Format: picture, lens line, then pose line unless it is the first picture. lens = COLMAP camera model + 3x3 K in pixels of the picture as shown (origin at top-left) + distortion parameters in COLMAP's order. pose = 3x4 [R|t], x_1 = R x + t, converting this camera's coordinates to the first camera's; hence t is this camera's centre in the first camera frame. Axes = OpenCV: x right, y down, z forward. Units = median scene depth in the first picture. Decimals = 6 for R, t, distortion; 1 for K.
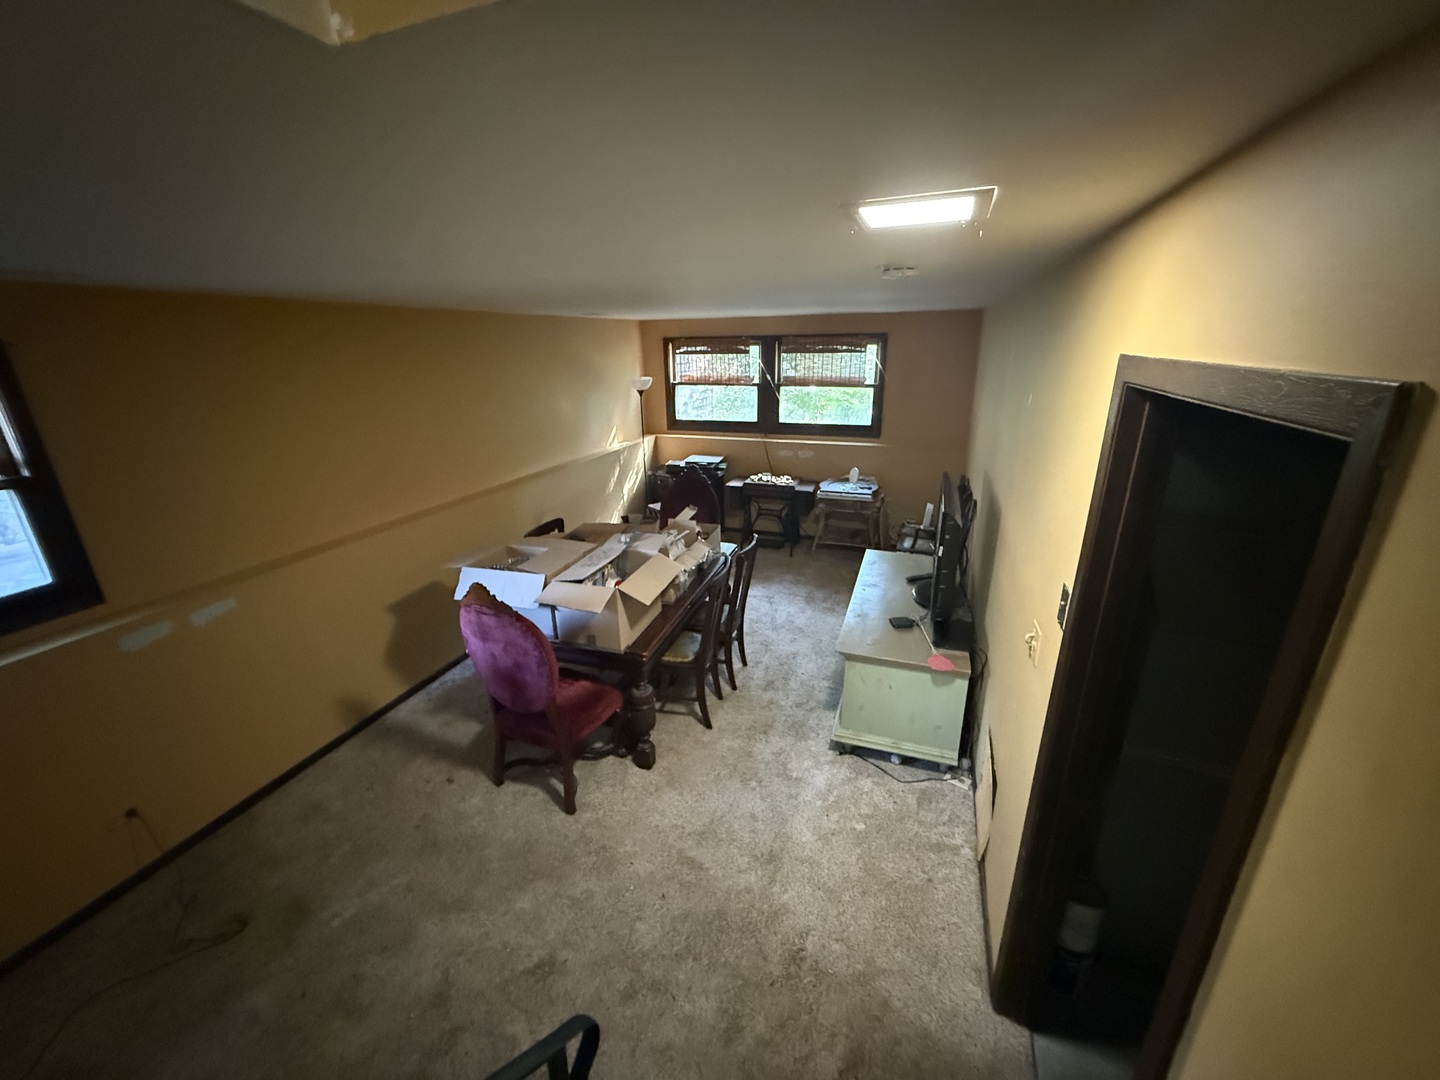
lens RADIAL K [[573.7, 0, 716.0], [0, 573.7, 537.3], [0, 0, 1]] dist [-0.000518, 0.000243]
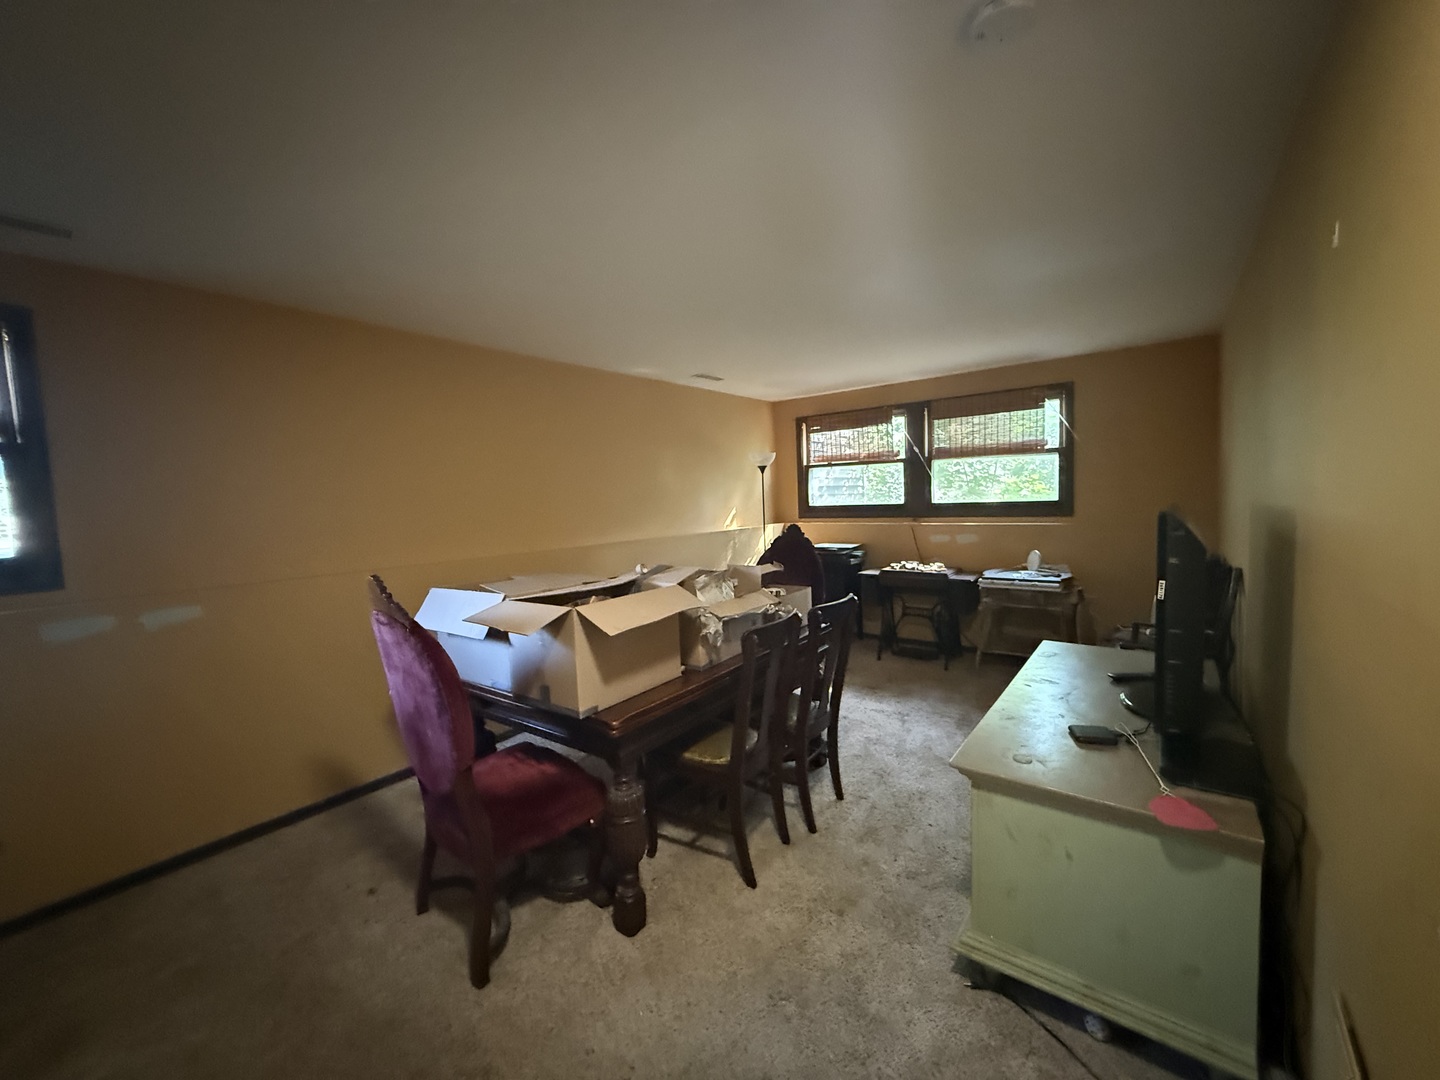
lens RADIAL K [[573.7, 0, 716.0], [0, 573.7, 537.3], [0, 0, 1]] dist [-0.000518, 0.000243]
pose [[0.948945, 0.003914, -0.315416, 0.119063], [-0.081479, 0.969031, -0.233109, 0.094309], [0.304736, 0.246907, 0.919877, 0.266262]]
